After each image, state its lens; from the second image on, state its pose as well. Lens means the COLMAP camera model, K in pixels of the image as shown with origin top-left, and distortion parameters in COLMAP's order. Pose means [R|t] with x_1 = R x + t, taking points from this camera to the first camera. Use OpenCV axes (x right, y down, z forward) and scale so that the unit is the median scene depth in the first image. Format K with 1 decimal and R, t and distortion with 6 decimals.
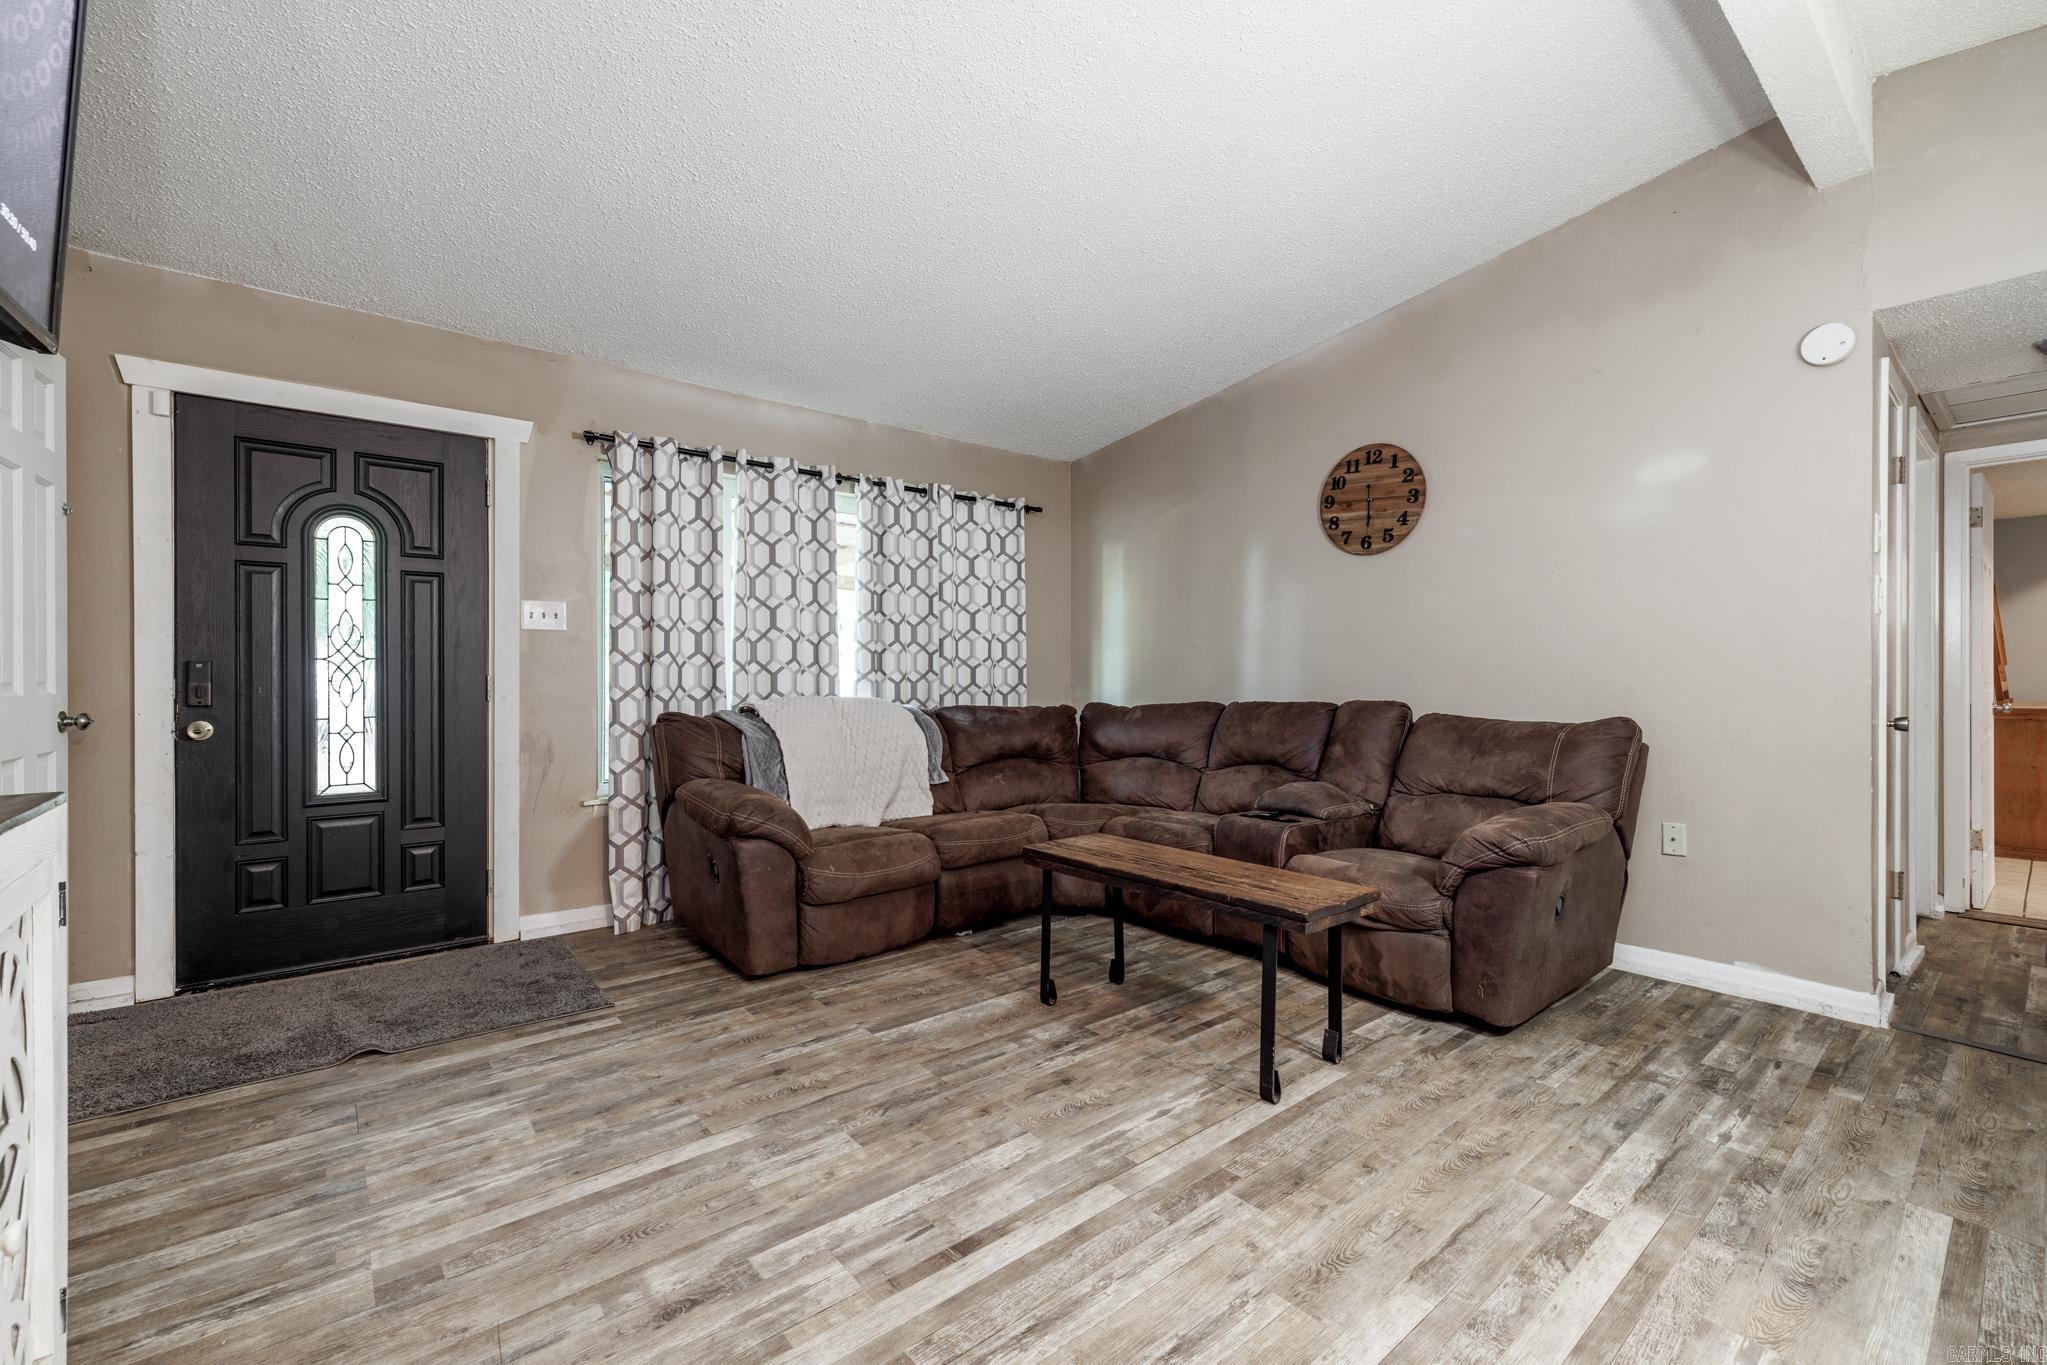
lens RADIAL K [[870.5, 0, 1017.0], [0, 870.5, 671.4], [0, 0, 1]] dist [-0.000684, 0.000216]
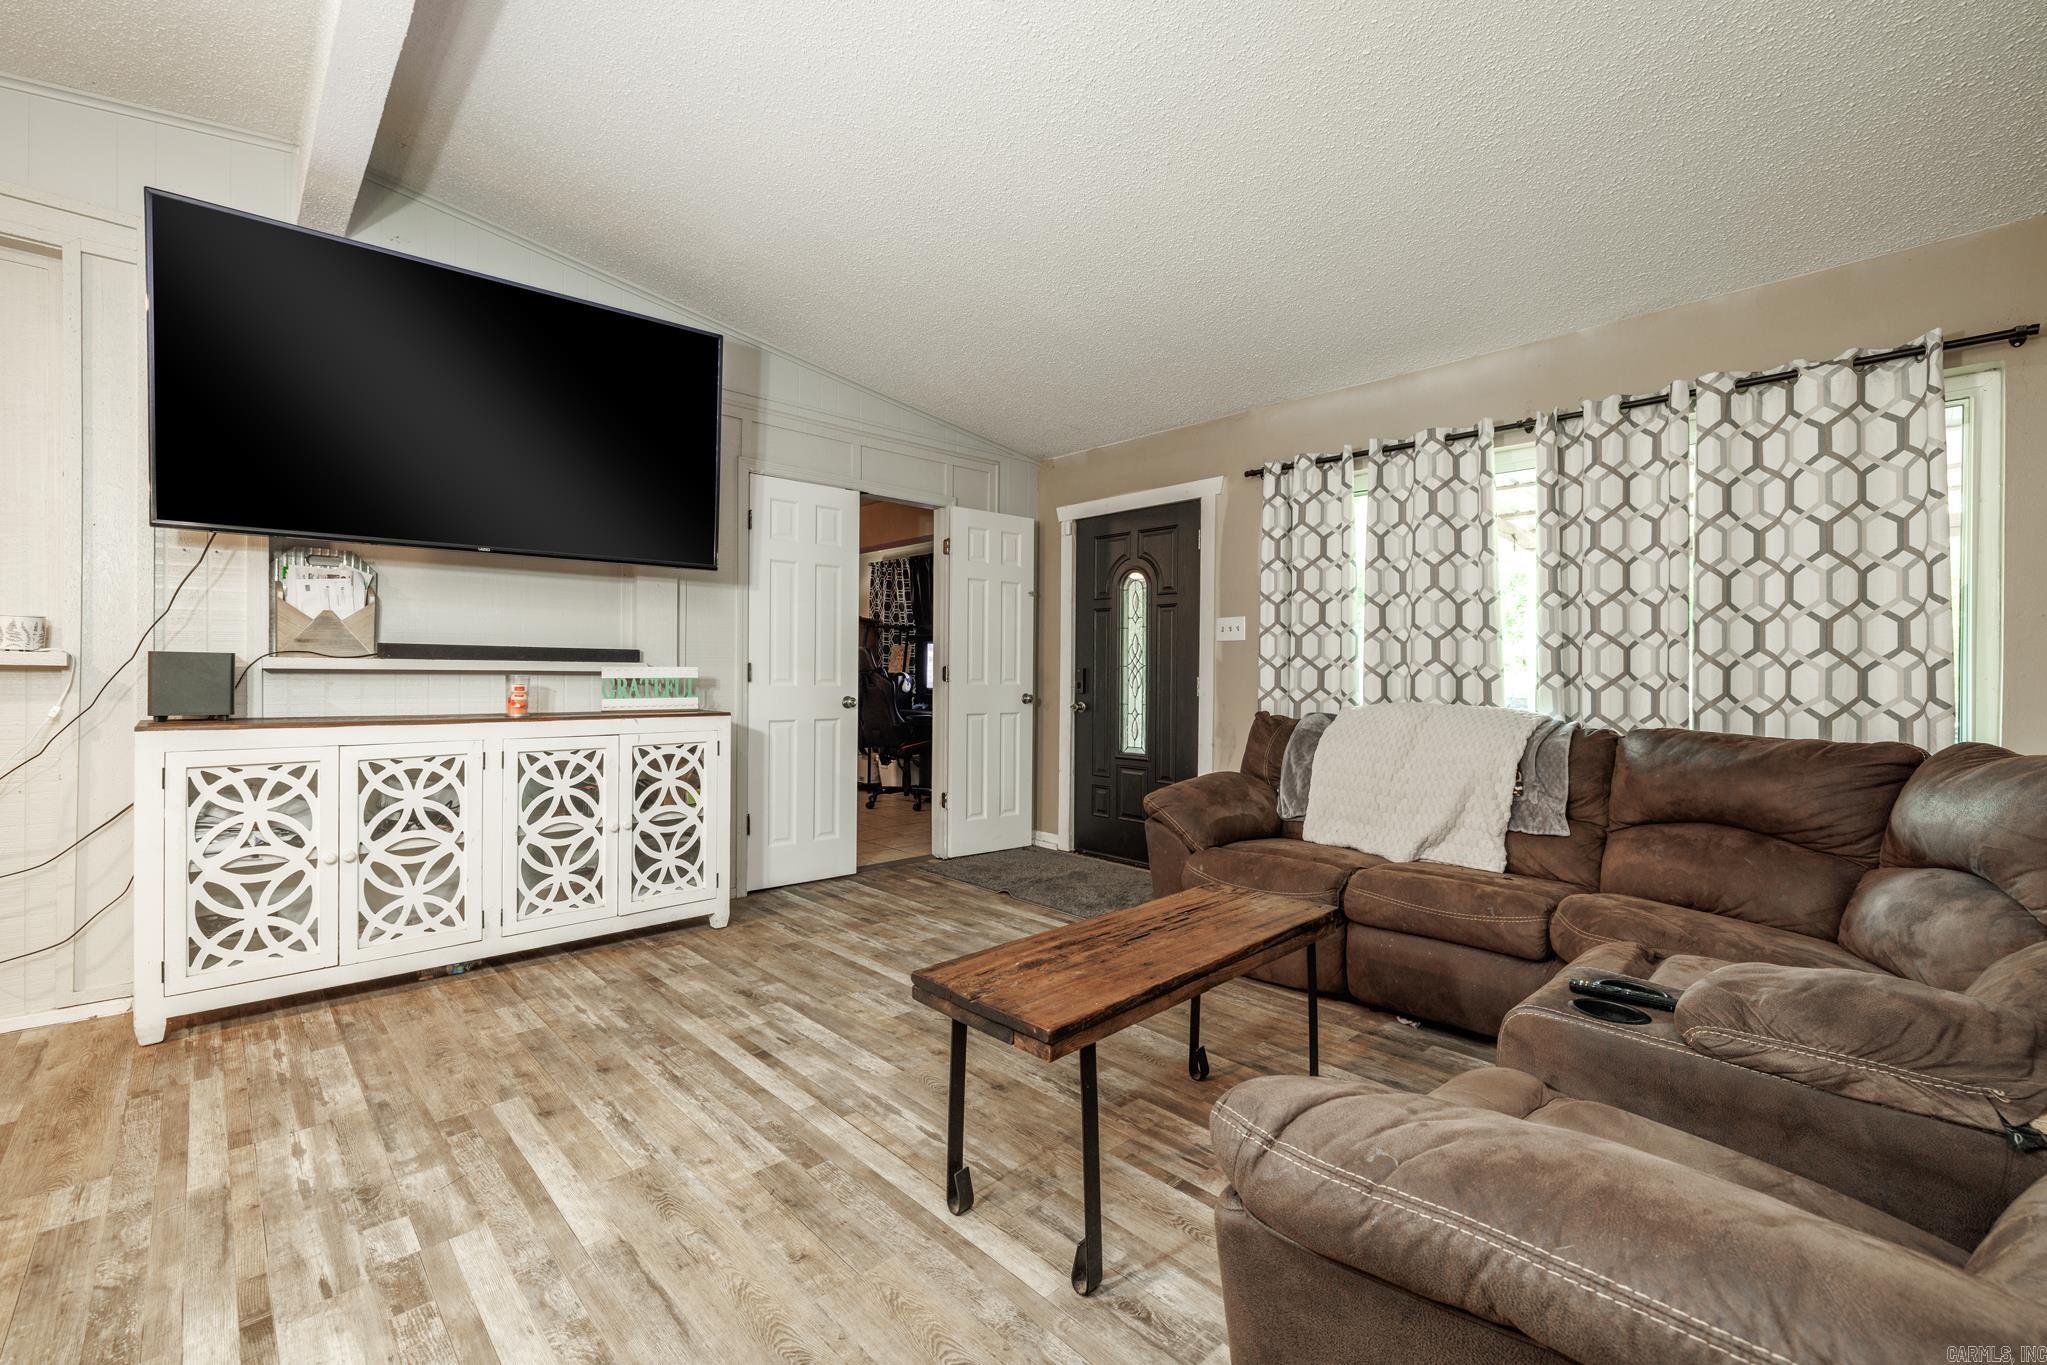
lens RADIAL K [[862.7, 0, 1002.4], [0, 862.7, 679.2], [0, 0, 1]] dist [-0.001721, 0.000089]
pose [[0.053187, 0.004577, -0.998574, 1.036315], [-0.003353, 0.999985, 0.004405, 0.003981], [0.998579, 0.003114, 0.053201, 0.955587]]
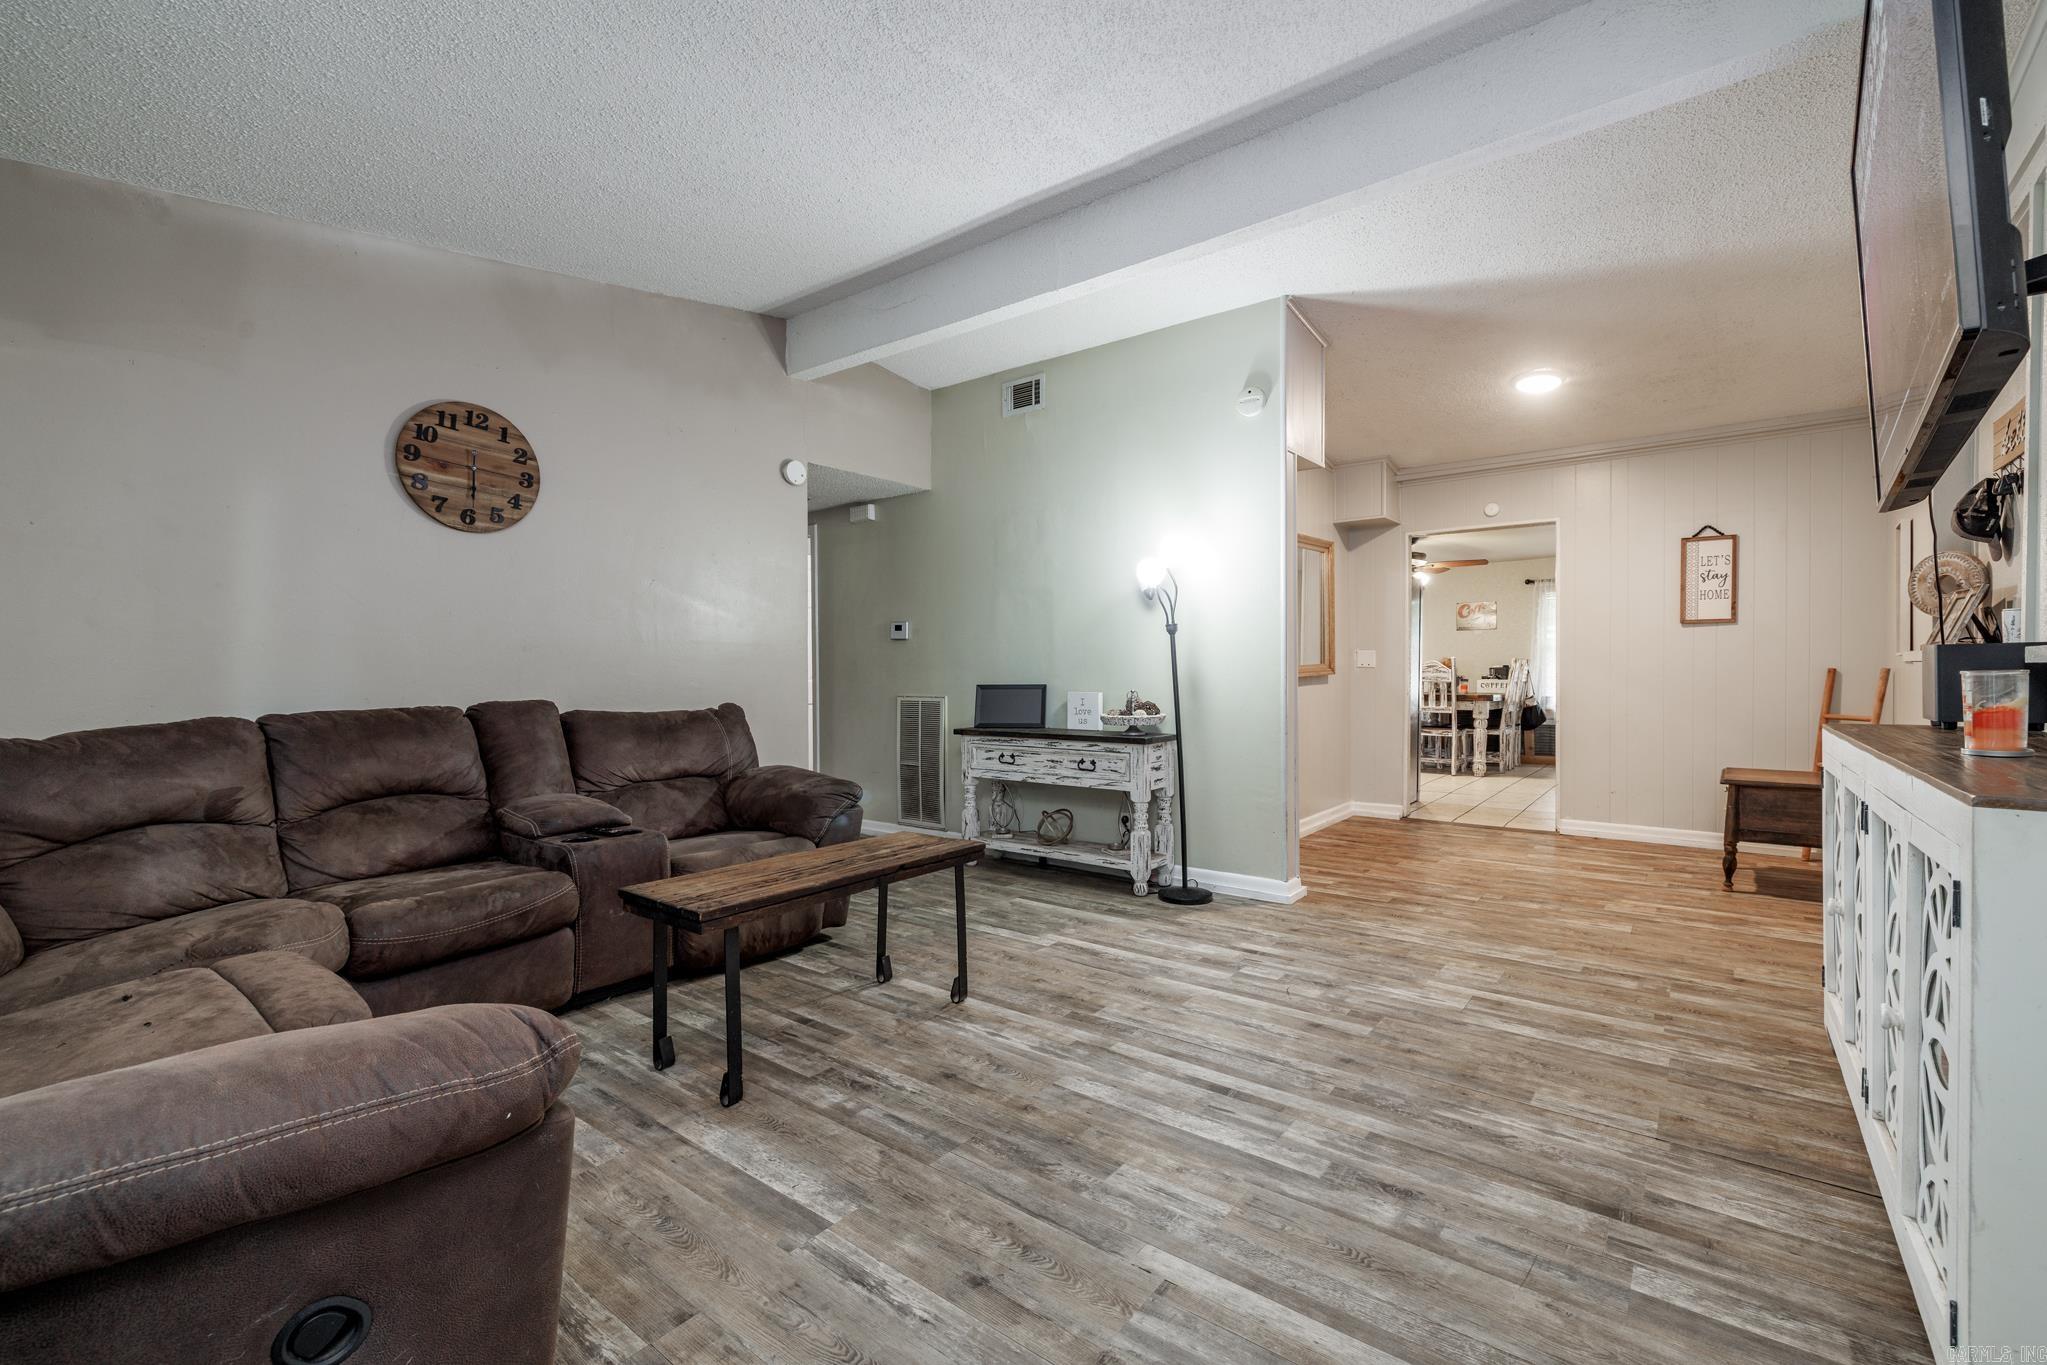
lens RADIAL K [[870.7, 0, 1023.5], [0, 870.7, 682.5], [0, 0, 1]] dist [-0.002378, -0.000195]
pose [[-0.221102, -0.011078, 0.975188, -0.927054], [0.001298, 0.999931, 0.011653, 0.012547], [-0.975250, 0.003843, -0.221073, 1.140491]]
